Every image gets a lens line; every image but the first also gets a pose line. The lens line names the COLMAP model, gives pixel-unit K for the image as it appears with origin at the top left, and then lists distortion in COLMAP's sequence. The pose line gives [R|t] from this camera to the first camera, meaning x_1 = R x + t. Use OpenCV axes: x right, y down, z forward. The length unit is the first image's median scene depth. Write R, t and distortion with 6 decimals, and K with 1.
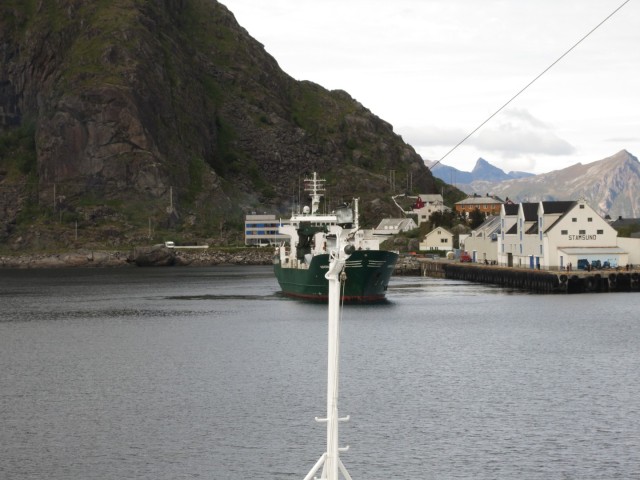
lens RADIAL K [[2170.0, 0, 320.0], [0, 2170.0, 240.0], [0, 0, 1]] dist [-0.171822, -0.059433]
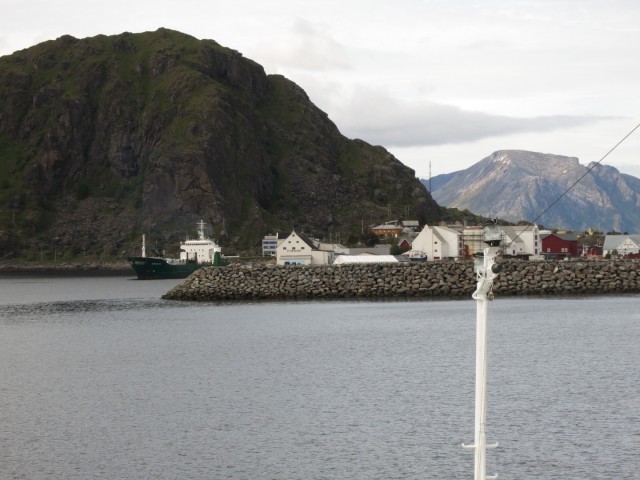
lens RADIAL K [[2170.0, 0, 320.0], [0, 2170.0, 240.0], [0, 0, 1]] dist [-0.171822, -0.059433]
pose [[0.987615, -0.003978, -0.156849, 0.228965], [0.003221, 0.999982, -0.005083, -0.000509], [0.156866, 0.004515, 0.987610, -0.482649]]
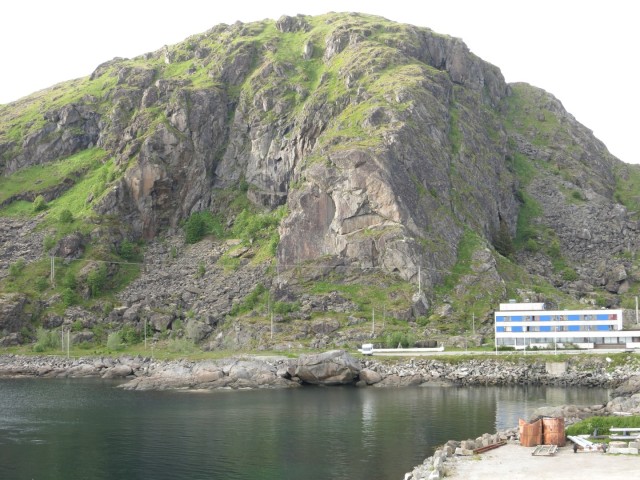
lens RADIAL K [[1035.2, 0, 320.0], [0, 1035.2, 240.0], [0, 0, 1]] dist [-0.128022, -0.087720]
pose [[0.933301, -0.027271, -0.358058, 0.029204], [0.002533, 0.997587, -0.069378, -0.008323], [0.359086, 0.063844, 0.931118, 0.617148]]
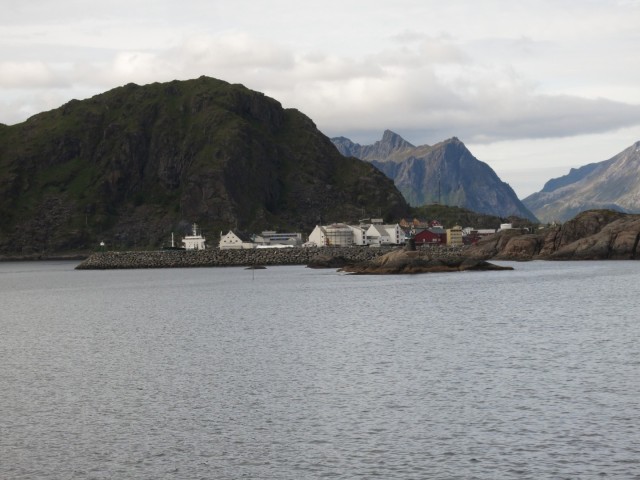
lens RADIAL K [[2170.0, 0, 320.0], [0, 2170.0, 240.0], [0, 0, 1]] dist [-0.171822, -0.059433]
pose [[0.971447, -0.014310, -0.236825, 0.490251], [0.014552, 0.999894, -0.000728, -0.000632], [0.236811, -0.002739, 0.971552, -0.992784]]
